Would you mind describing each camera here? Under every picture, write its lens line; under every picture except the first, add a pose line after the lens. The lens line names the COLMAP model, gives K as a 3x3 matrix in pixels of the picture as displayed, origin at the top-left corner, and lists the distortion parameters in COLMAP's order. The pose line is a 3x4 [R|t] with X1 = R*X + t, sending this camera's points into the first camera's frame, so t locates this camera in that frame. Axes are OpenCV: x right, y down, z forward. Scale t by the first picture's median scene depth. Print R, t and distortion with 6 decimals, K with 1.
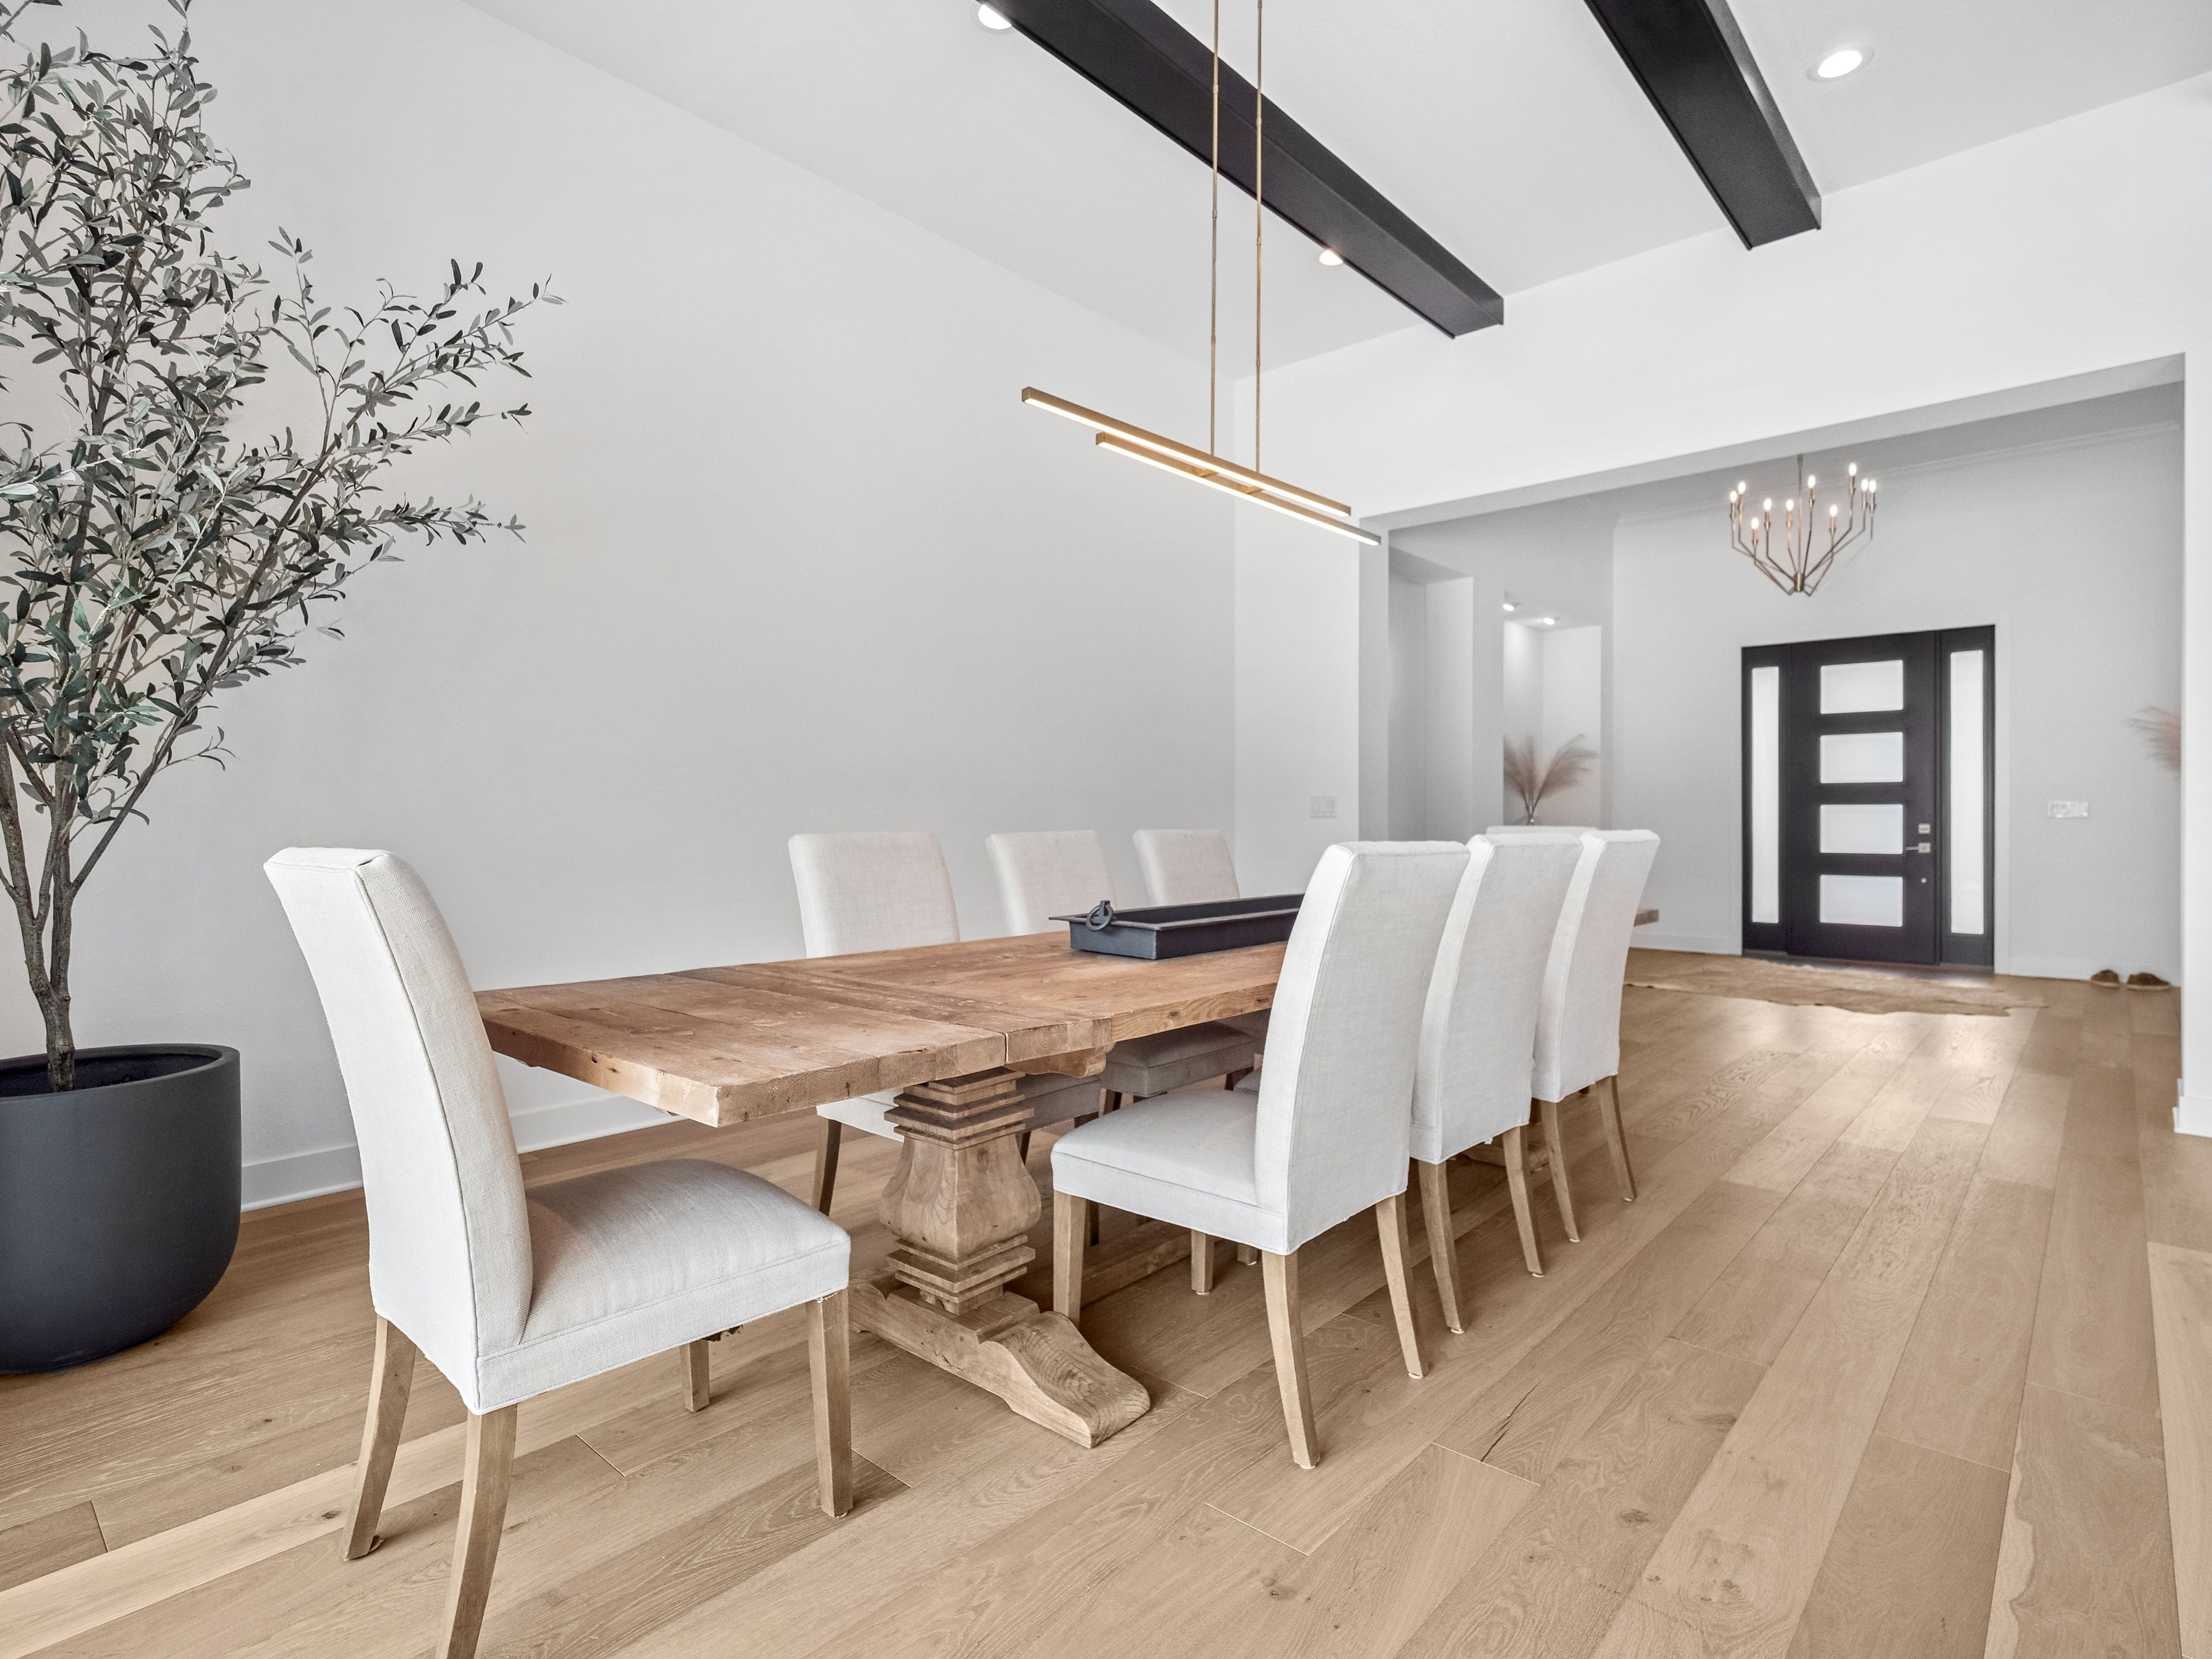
lens RADIAL K [[1123.7, 0, 1106.8], [0, 1123.7, 819.4], [0, 0, 1]] dist [-0.001684, 0.000010]
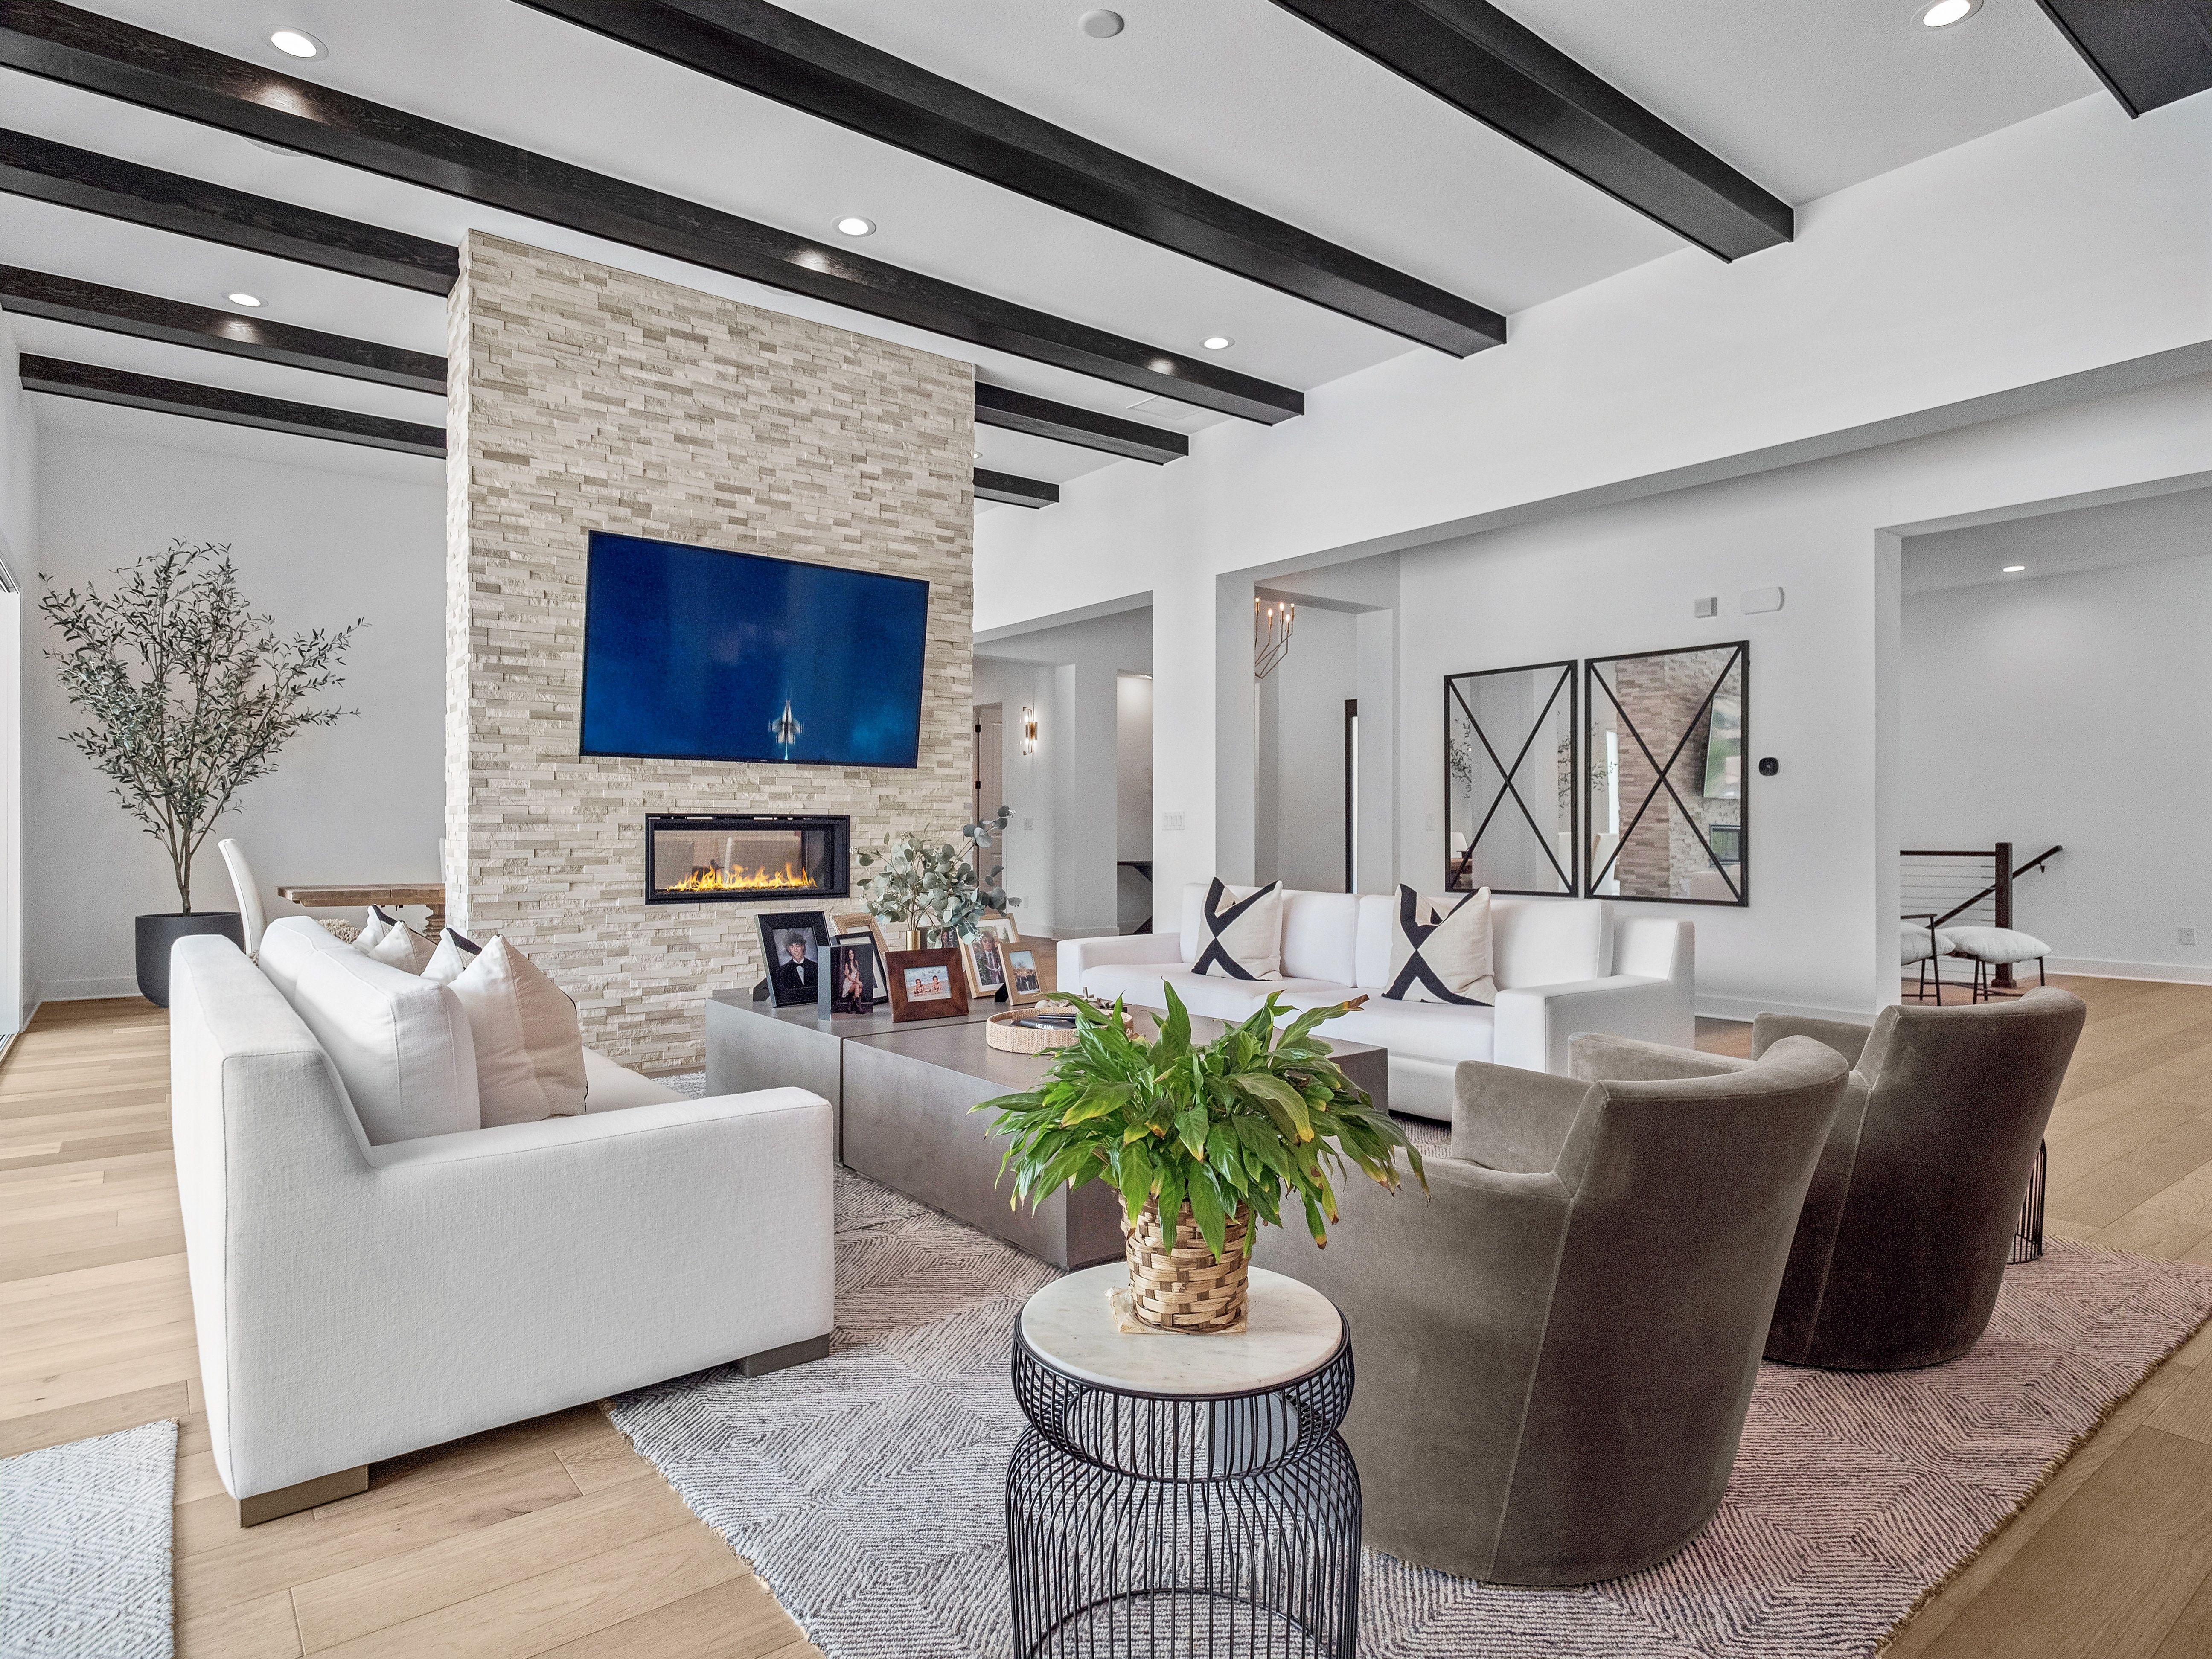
lens RADIAL K [[1257.6, 0, 1106.0], [0, 1257.6, 829.5], [0, 0, 1]] dist [0.000251, 0.000219]
pose [[0.984541, 0.000015, -0.175154, 1.792992], [-0.000344, 0.999998, -0.001846, -0.000653], [0.175154, 0.001878, 0.984539, -1.625600]]
